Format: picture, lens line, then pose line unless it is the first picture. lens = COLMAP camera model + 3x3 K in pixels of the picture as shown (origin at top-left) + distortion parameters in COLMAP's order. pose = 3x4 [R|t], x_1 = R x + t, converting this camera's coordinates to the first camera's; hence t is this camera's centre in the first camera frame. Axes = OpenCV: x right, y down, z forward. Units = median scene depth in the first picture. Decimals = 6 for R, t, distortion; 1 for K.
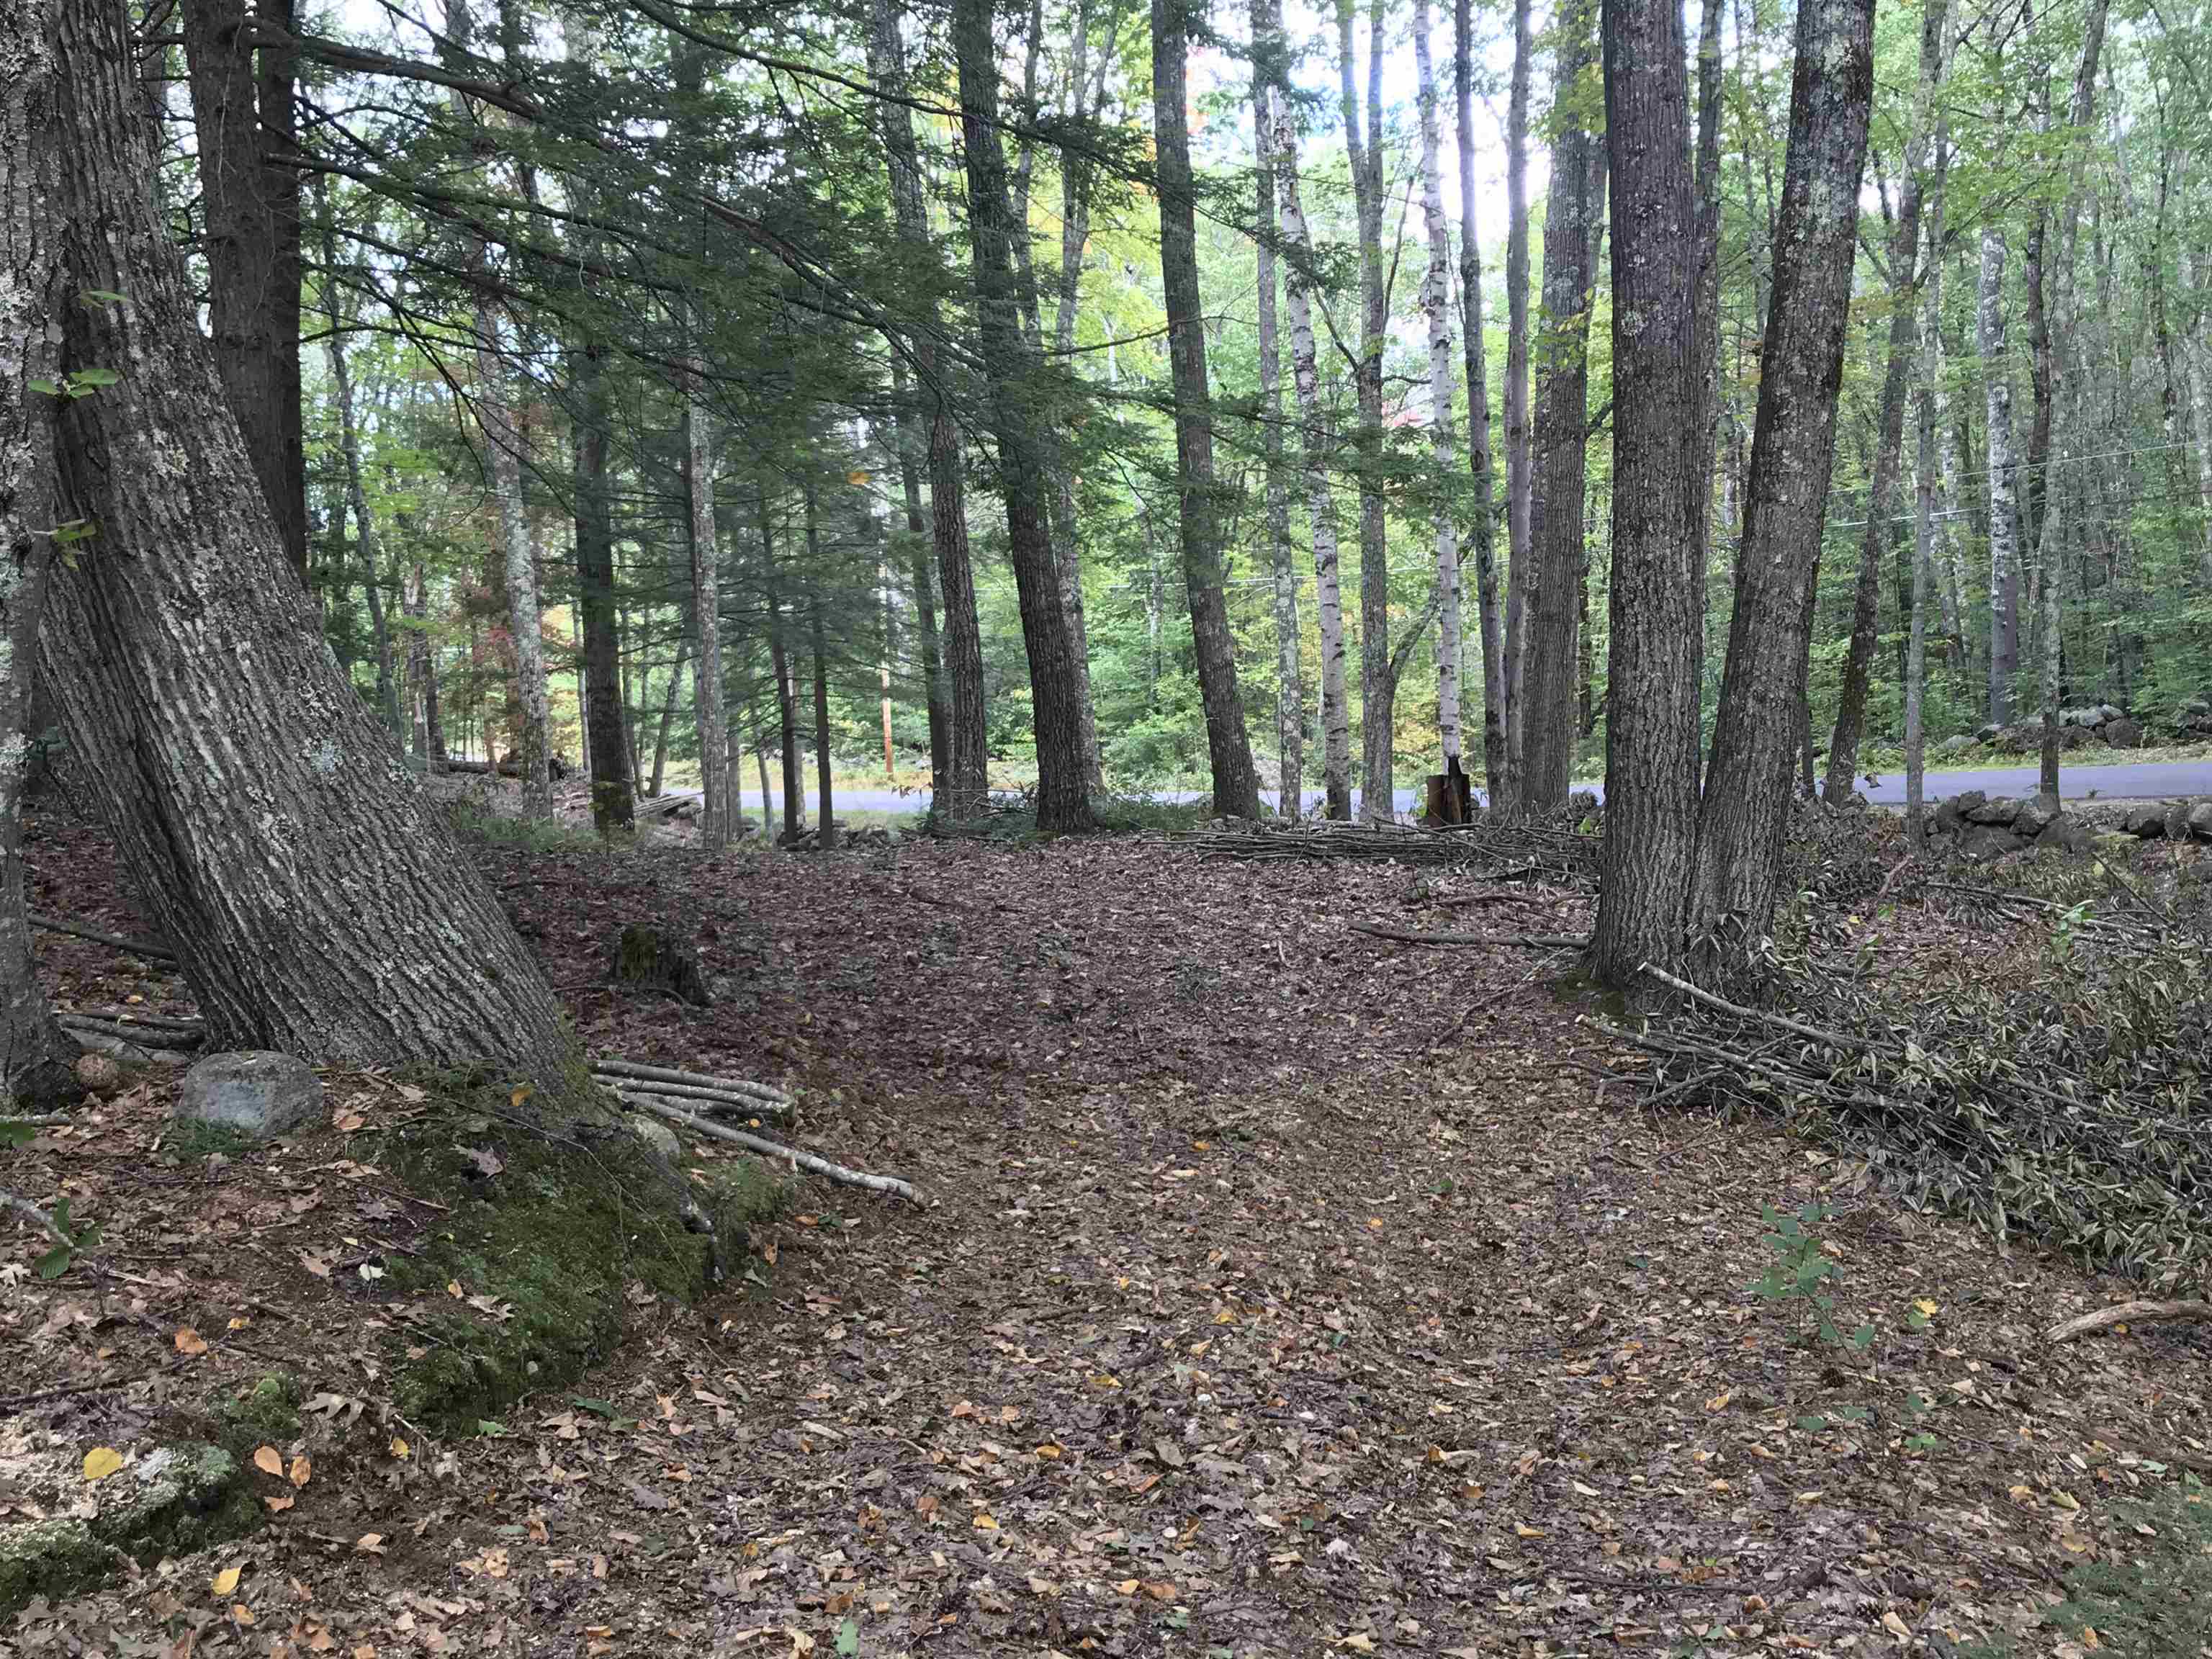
lens RADIAL K [[2172.7, 0, 1102.7], [0, 2172.7, 793.4], [0, 0, 1]] dist [0.145882, -0.493683]
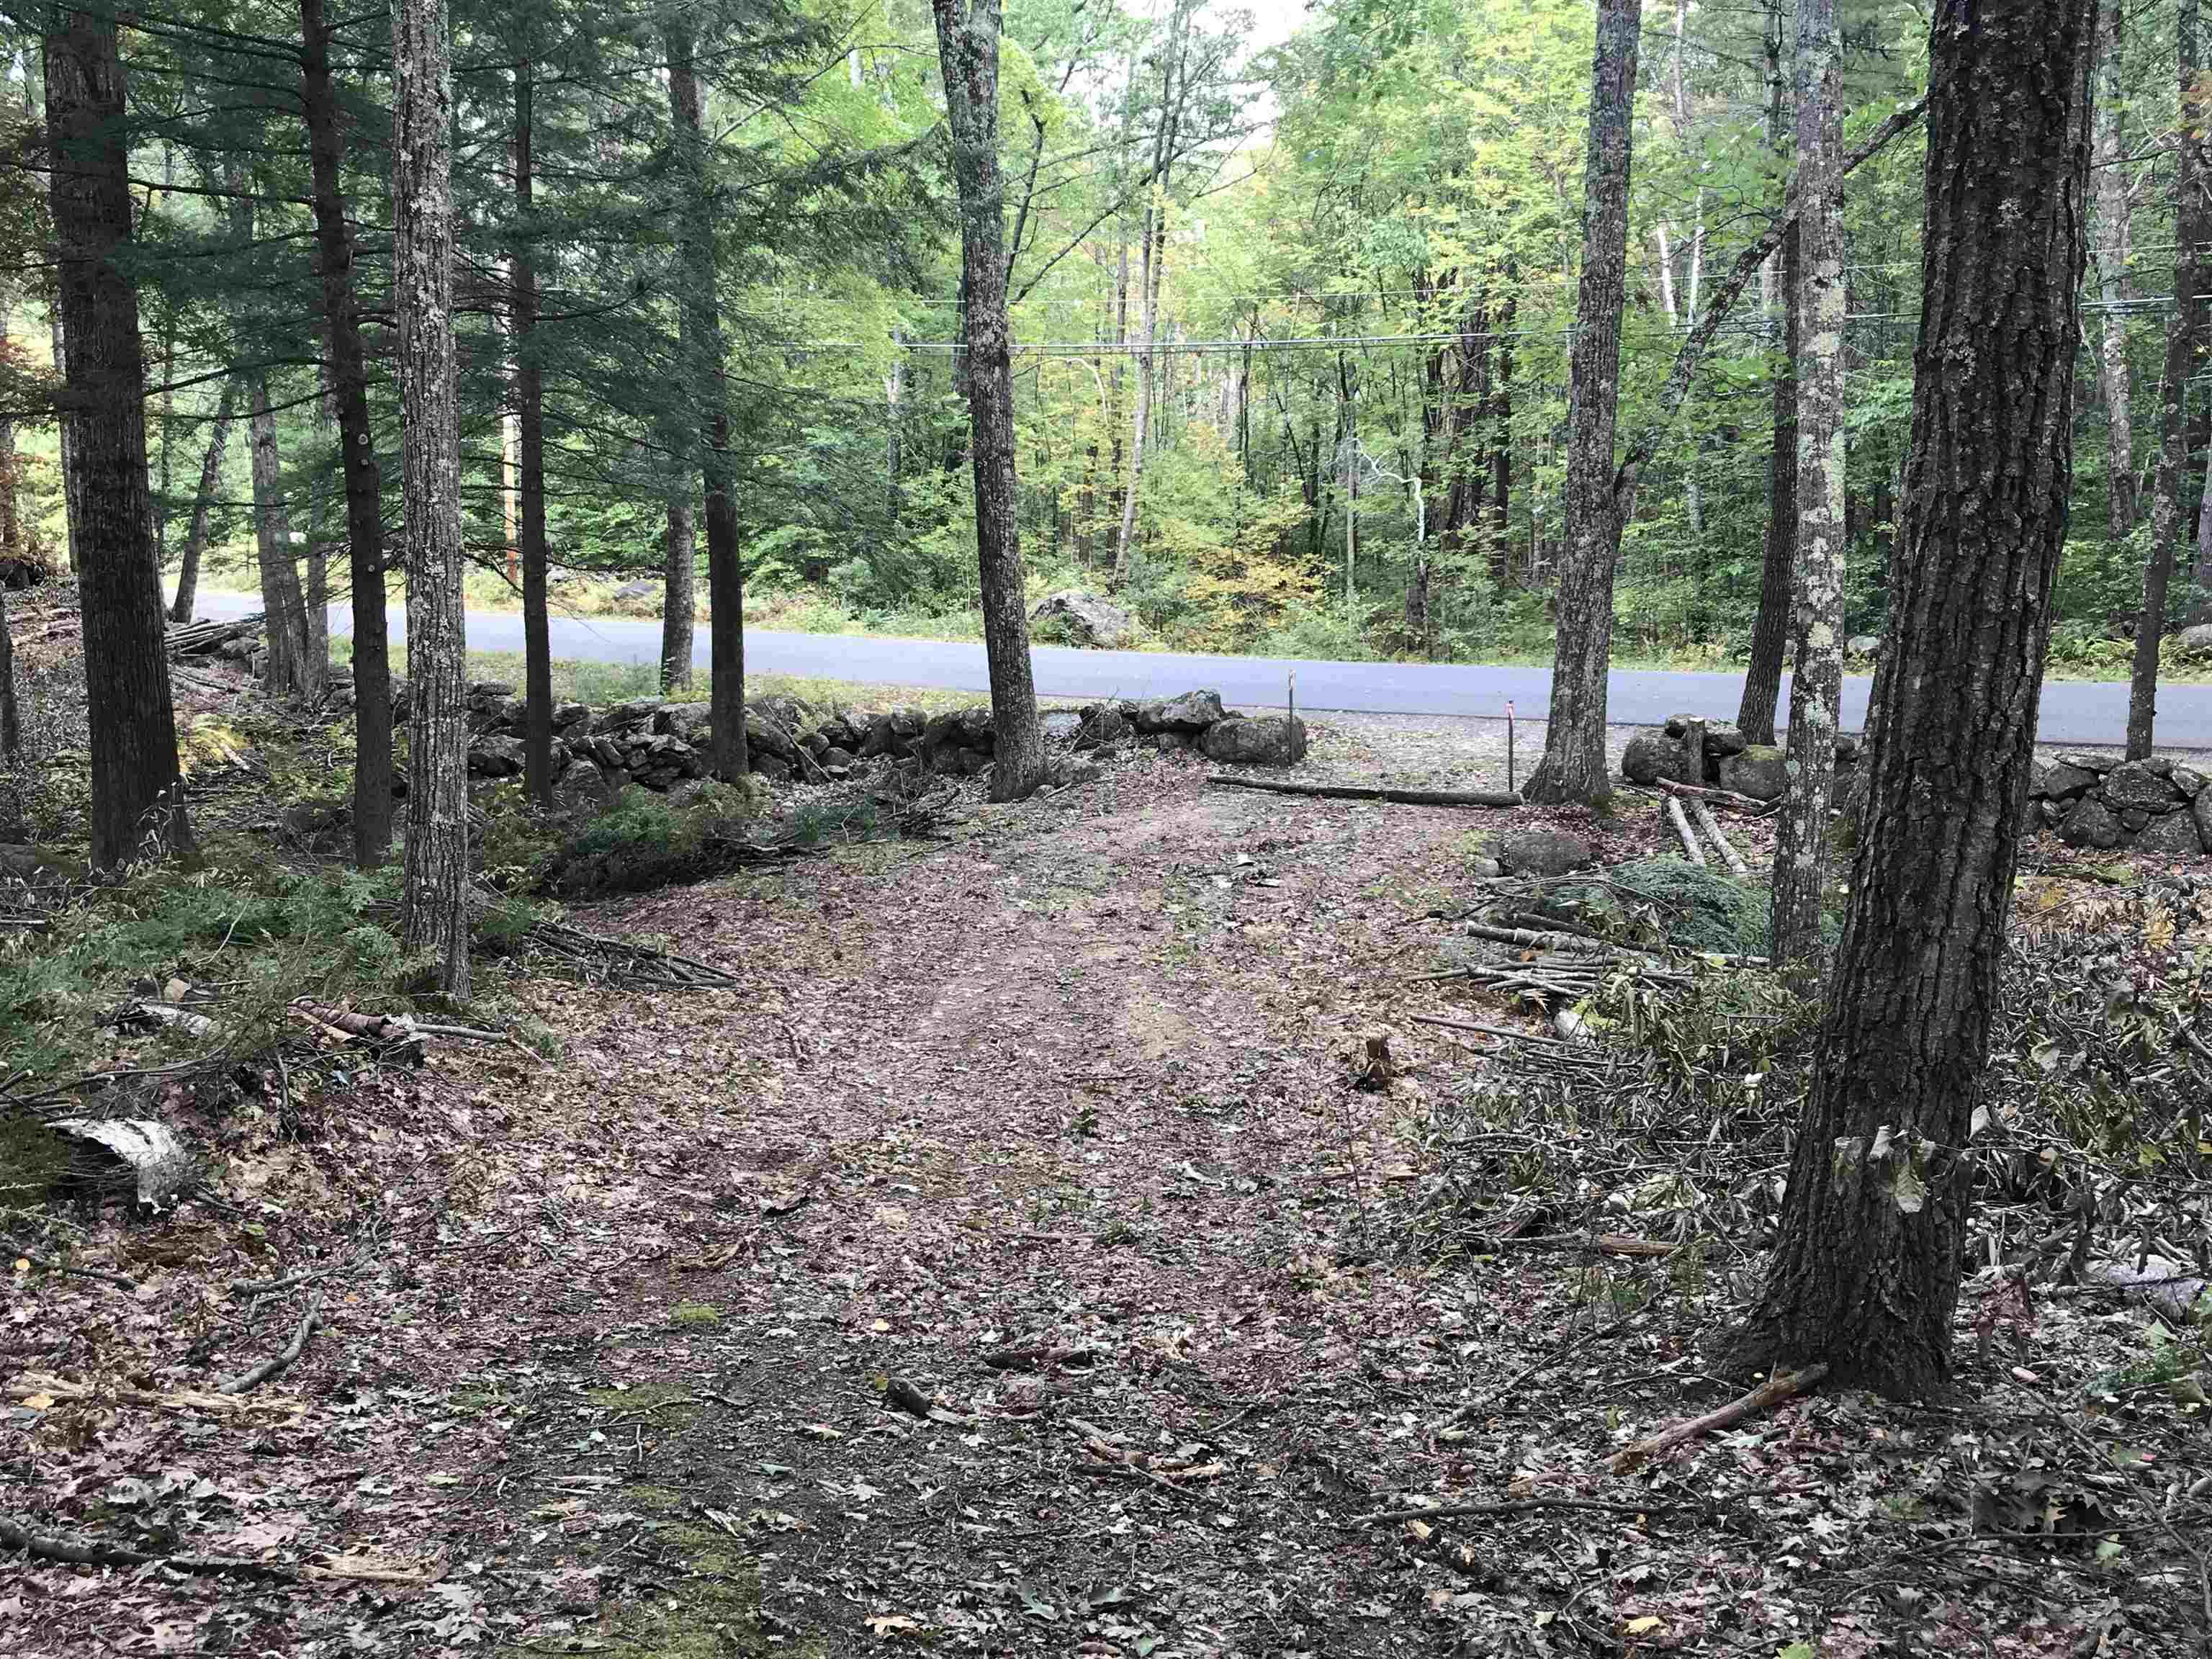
lens RADIAL K [[2247.9, 0, 1106.0], [0, 2247.9, 829.5], [0, 0, 1]] dist [0.003354, 0.006225]
pose [[0.980112, 0.018825, 0.197553, -0.057389], [-0.039148, 0.994269, 0.099479, -0.013314], [-0.194548, -0.105234, 0.975232, 0.243114]]
